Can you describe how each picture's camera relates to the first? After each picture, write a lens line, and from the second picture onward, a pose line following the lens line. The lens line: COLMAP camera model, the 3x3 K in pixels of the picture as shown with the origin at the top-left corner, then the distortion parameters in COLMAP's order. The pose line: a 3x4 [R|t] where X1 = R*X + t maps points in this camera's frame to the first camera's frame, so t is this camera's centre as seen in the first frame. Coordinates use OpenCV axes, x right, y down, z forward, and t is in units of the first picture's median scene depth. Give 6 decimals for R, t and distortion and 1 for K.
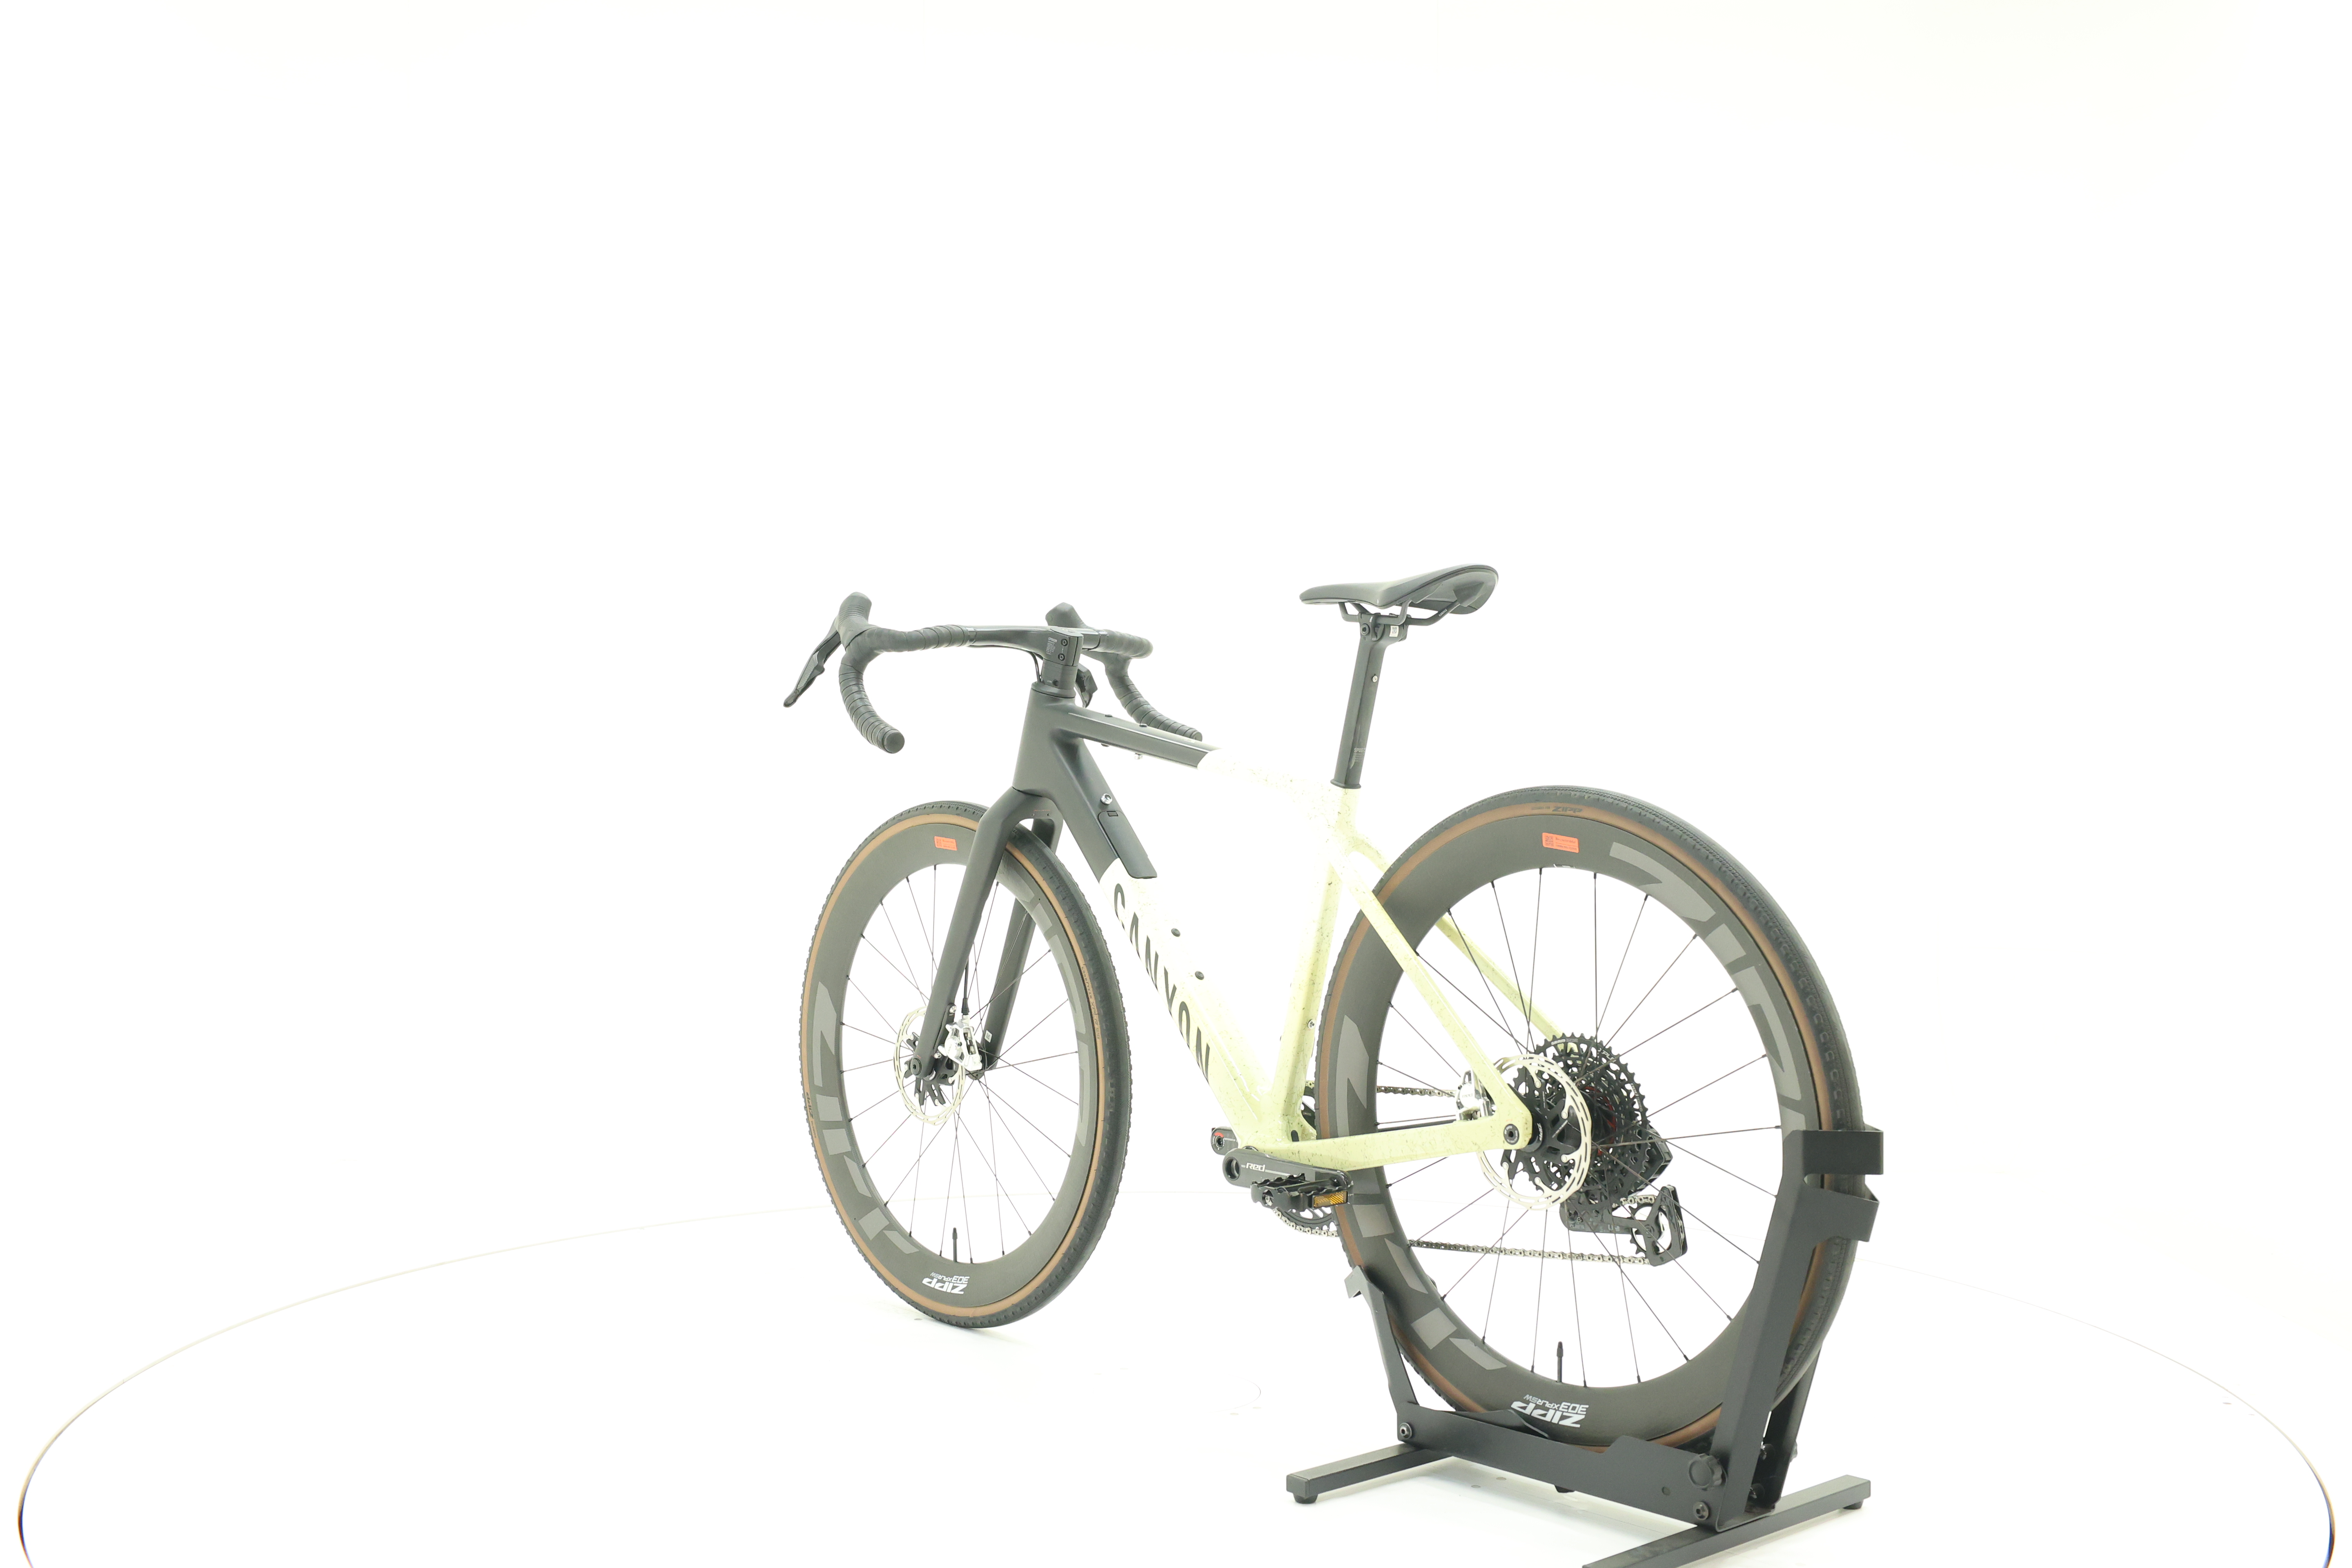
lens RADIAL K [[2484.5, 0, 1188.9], [0, 2484.5, 777.3], [0, 0, 1]] dist [-0.011458, 0.000000]
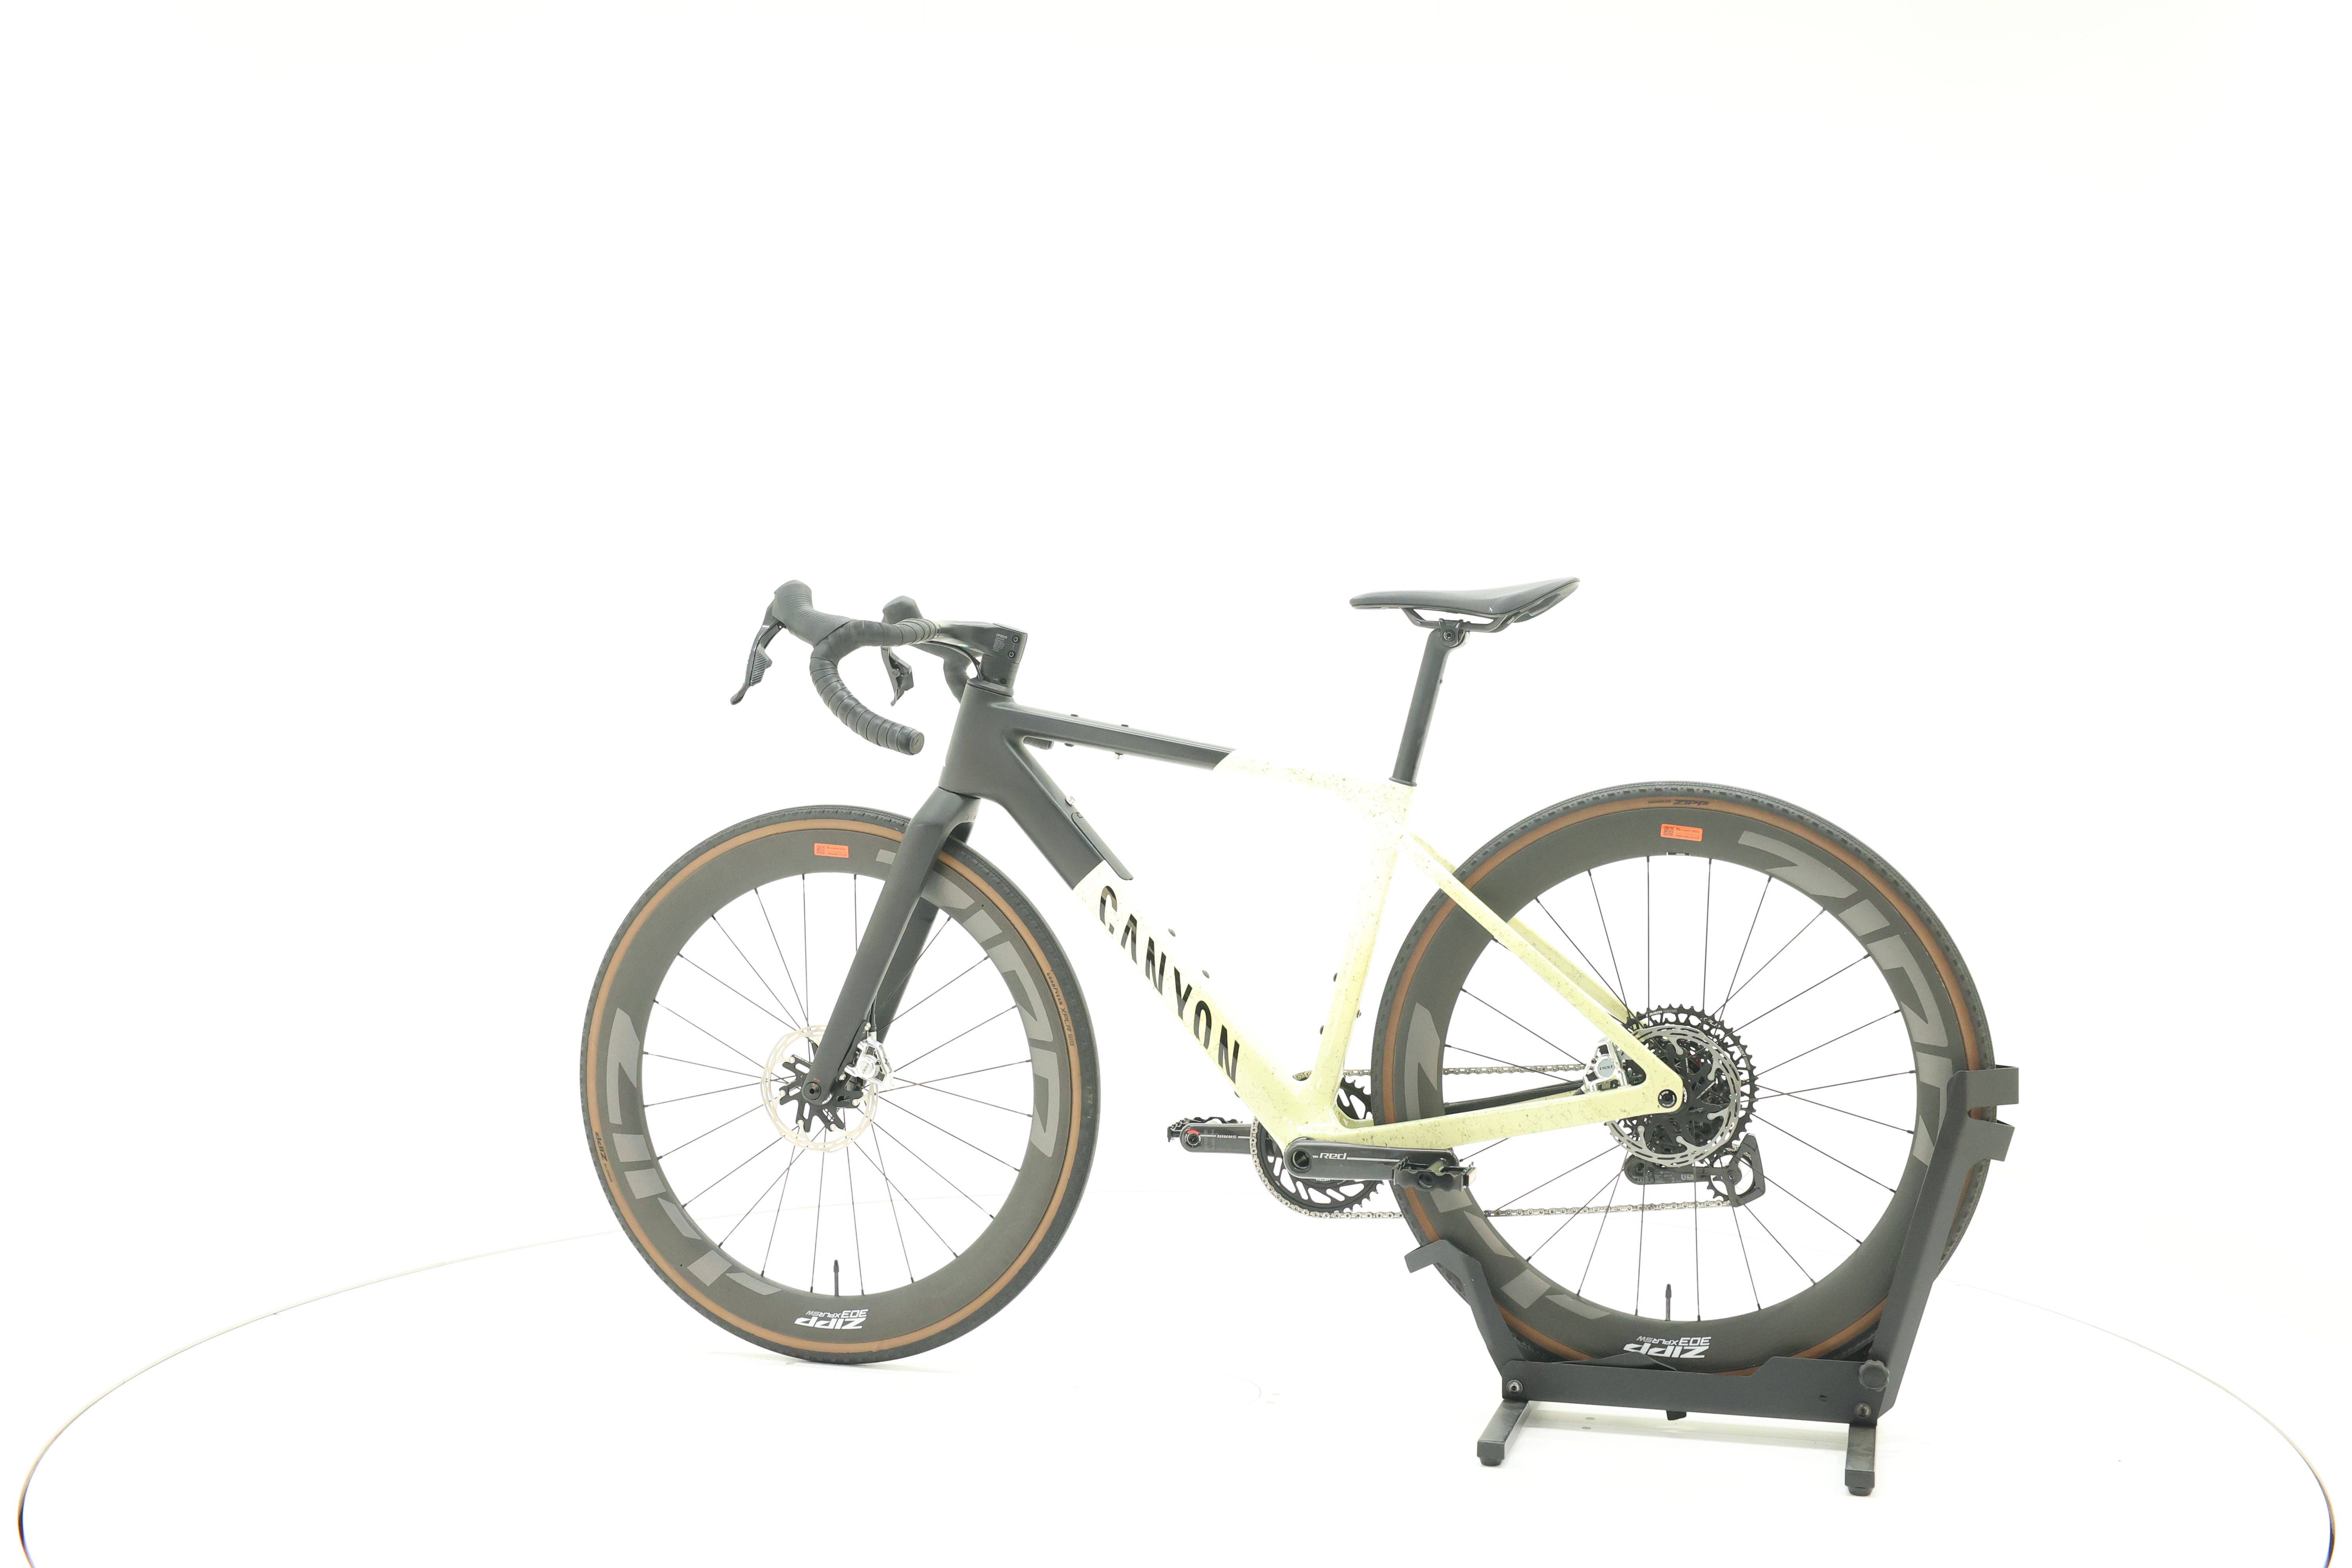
lens RADIAL K [[2484.5, 0, 1187.7], [0, 2484.5, 773.6], [0, 0, 1]] dist [-0.011458, 0.000000]
pose [[0.849273, -0.007929, 0.527894, -0.568930], [0.007784, 0.999967, 0.002497, -0.004263], [-0.527896, 0.001989, 0.849306, 0.160314]]
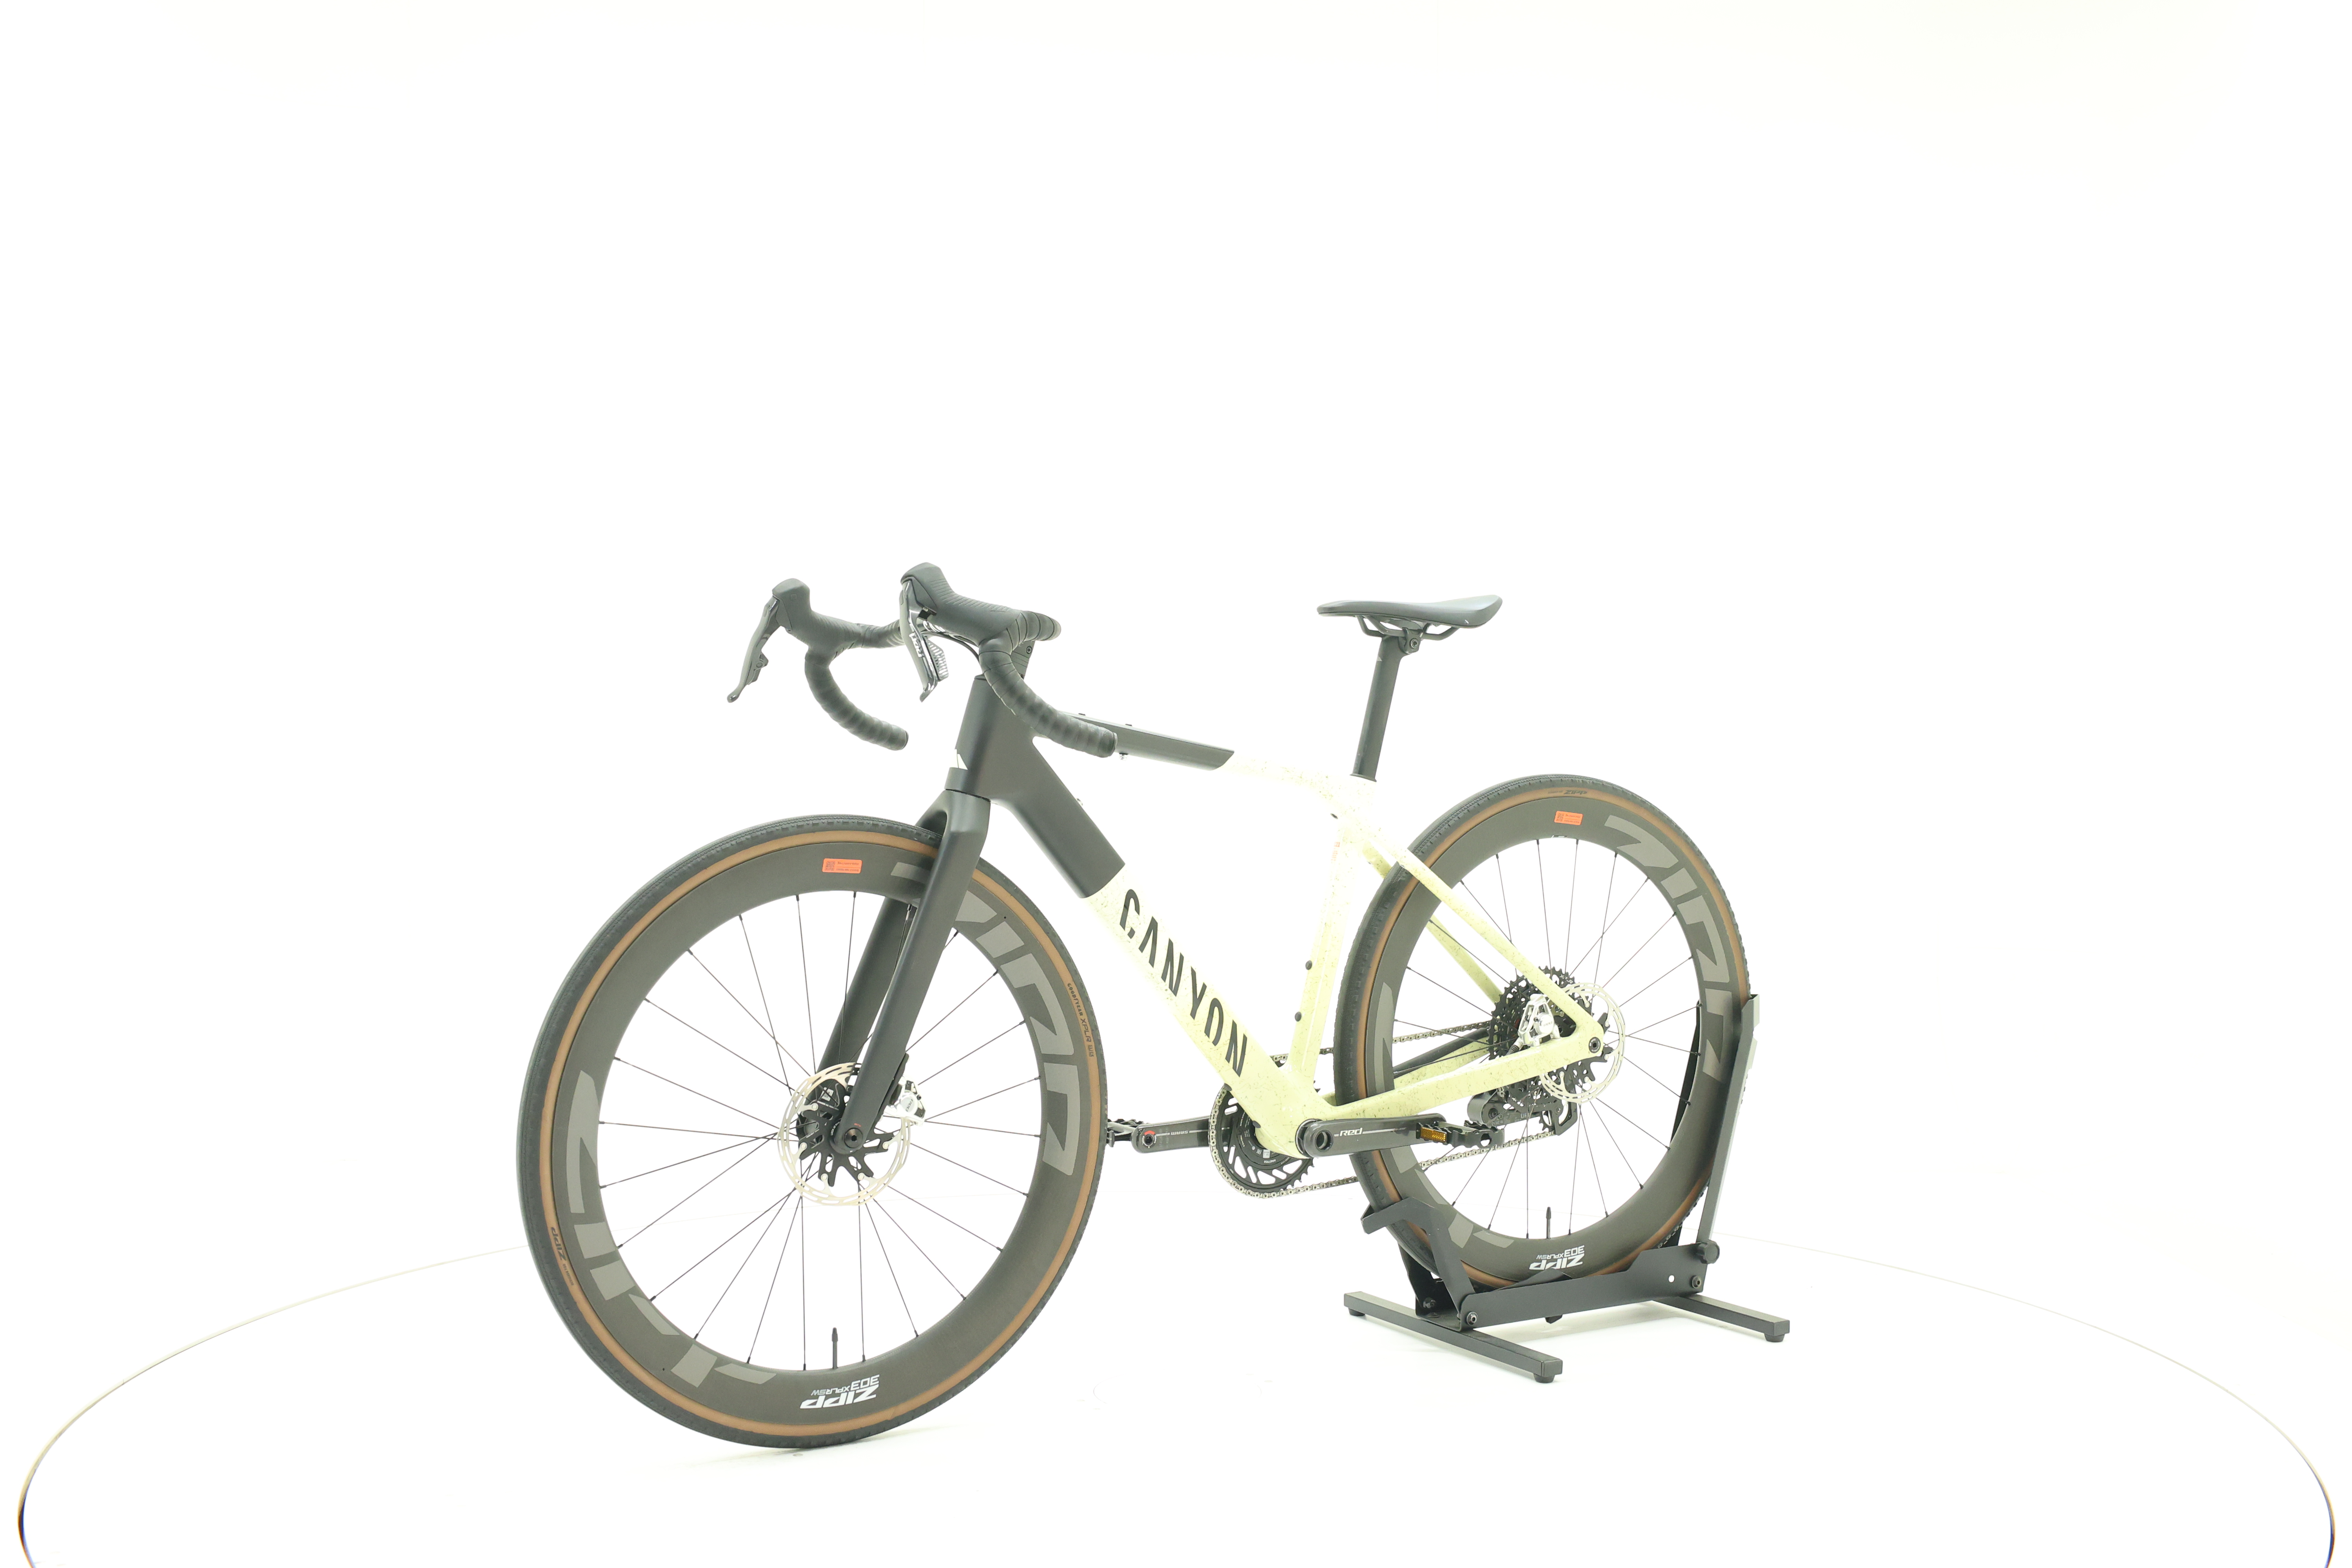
lens RADIAL K [[2484.5, 0, 1182.8], [0, 2484.5, 786.3], [0, 0, 1]] dist [-0.011458, 0.000000]
pose [[0.187543, -0.024251, 0.981957, -1.059045], [0.013438, 0.999665, 0.022122, -0.019933], [-0.982165, 0.009047, 0.187806, 0.872661]]
